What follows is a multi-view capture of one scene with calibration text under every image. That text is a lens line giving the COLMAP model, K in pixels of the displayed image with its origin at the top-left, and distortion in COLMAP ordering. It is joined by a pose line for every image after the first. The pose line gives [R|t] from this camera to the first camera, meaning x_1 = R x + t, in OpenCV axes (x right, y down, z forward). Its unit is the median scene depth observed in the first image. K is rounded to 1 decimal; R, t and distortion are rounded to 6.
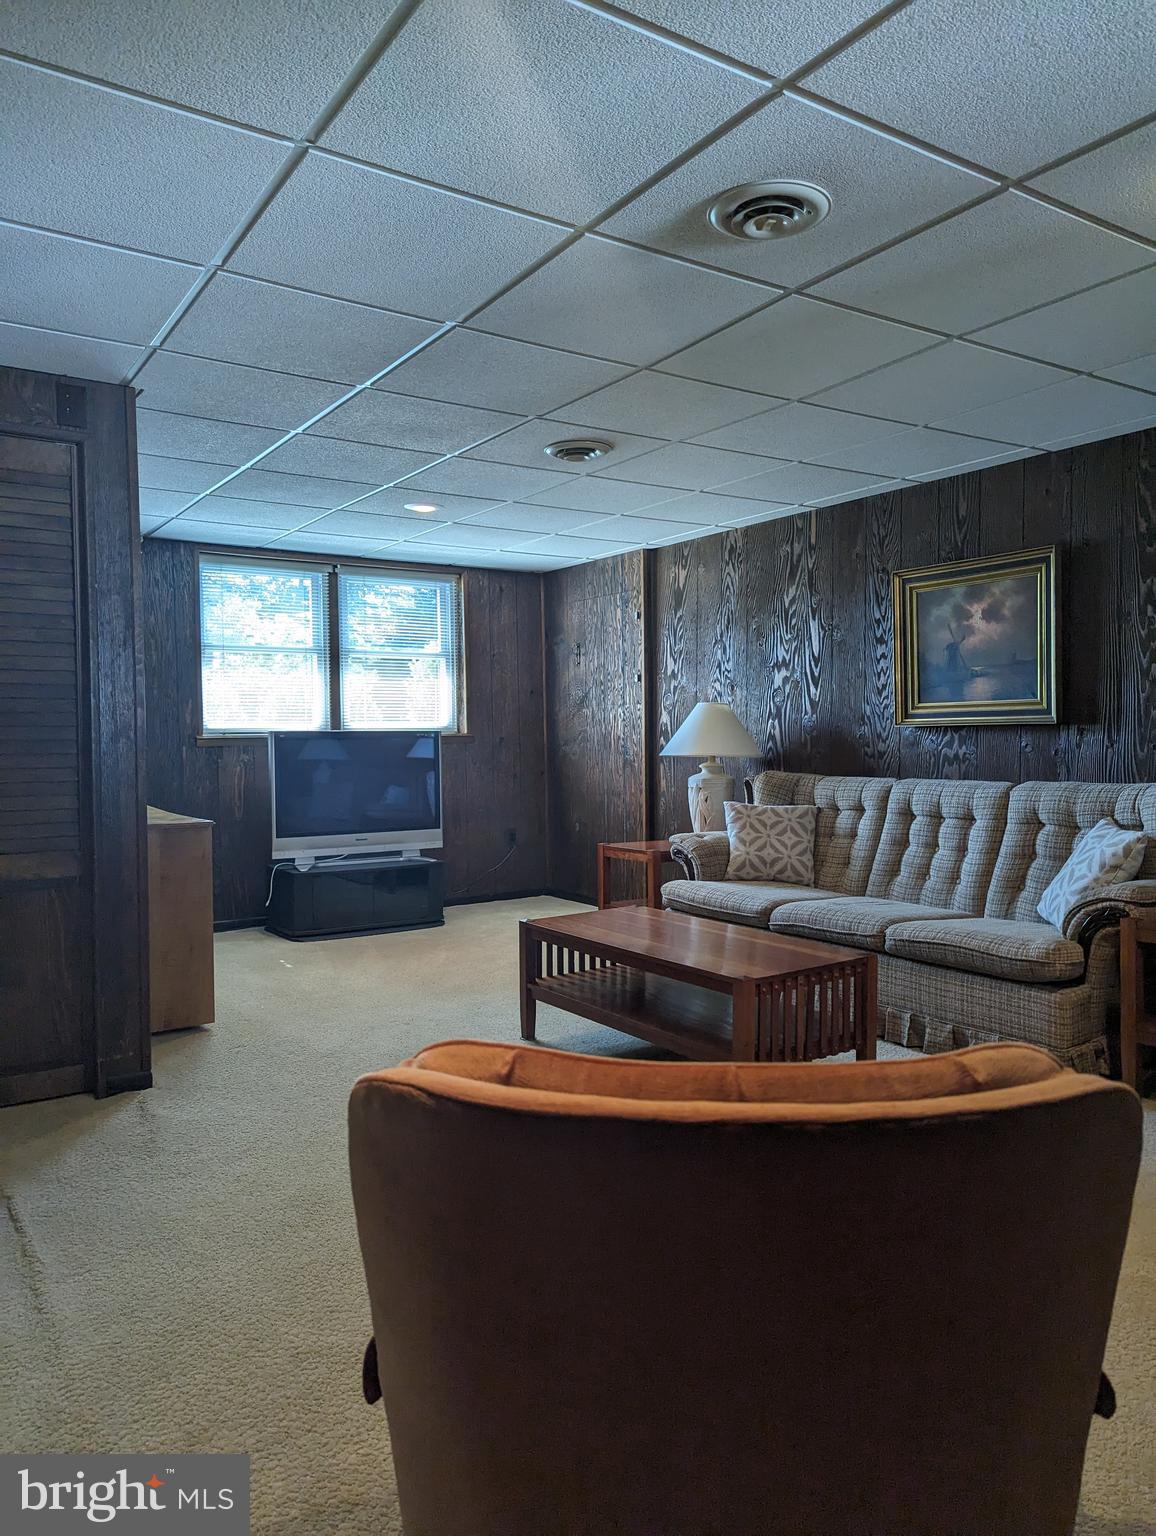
lens RADIAL K [[1088.7, 0, 578.0], [0, 1088.7, 768.0], [0, 0, 1]] dist [0.063425, -0.072144]
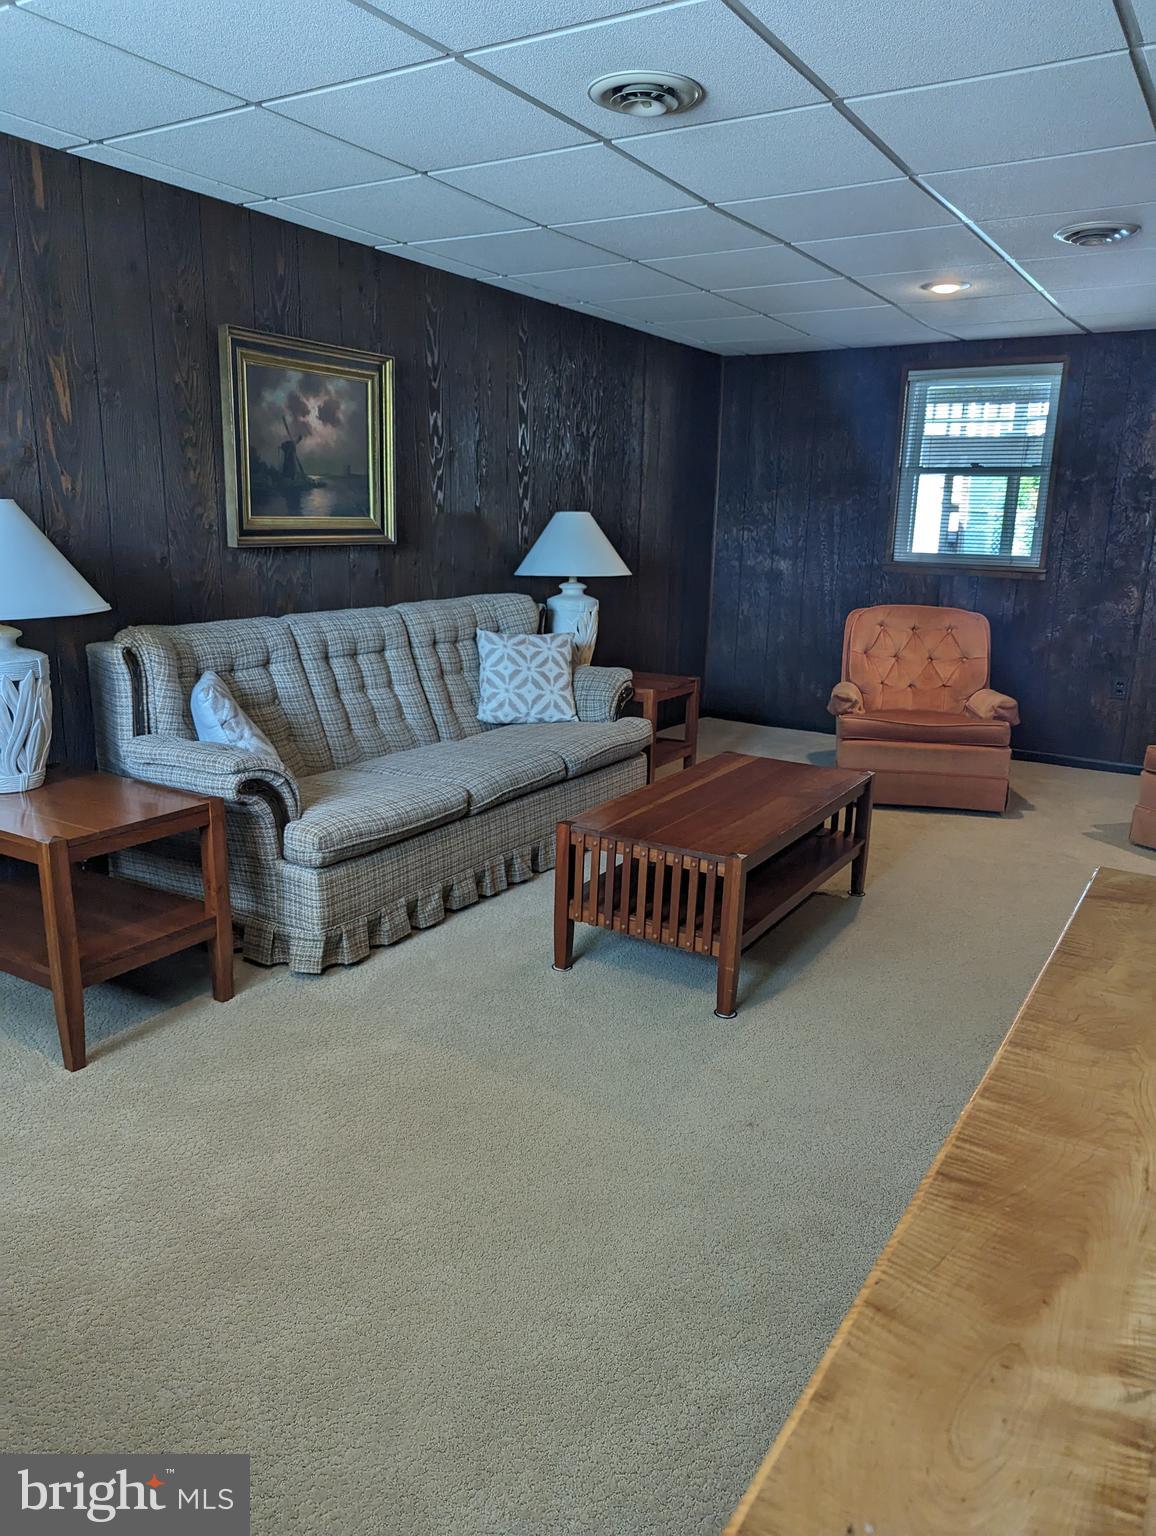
lens RADIAL K [[1088.7, 0, 578.0], [0, 1088.7, 768.0], [0, 0, 1]] dist [0.063425, -0.072144]
pose [[-0.415524, -0.203779, 0.886461, -0.530409], [0.014068, 0.973025, 0.230272, -0.064495], [-0.909473, 0.108155, -0.401449, 1.185377]]
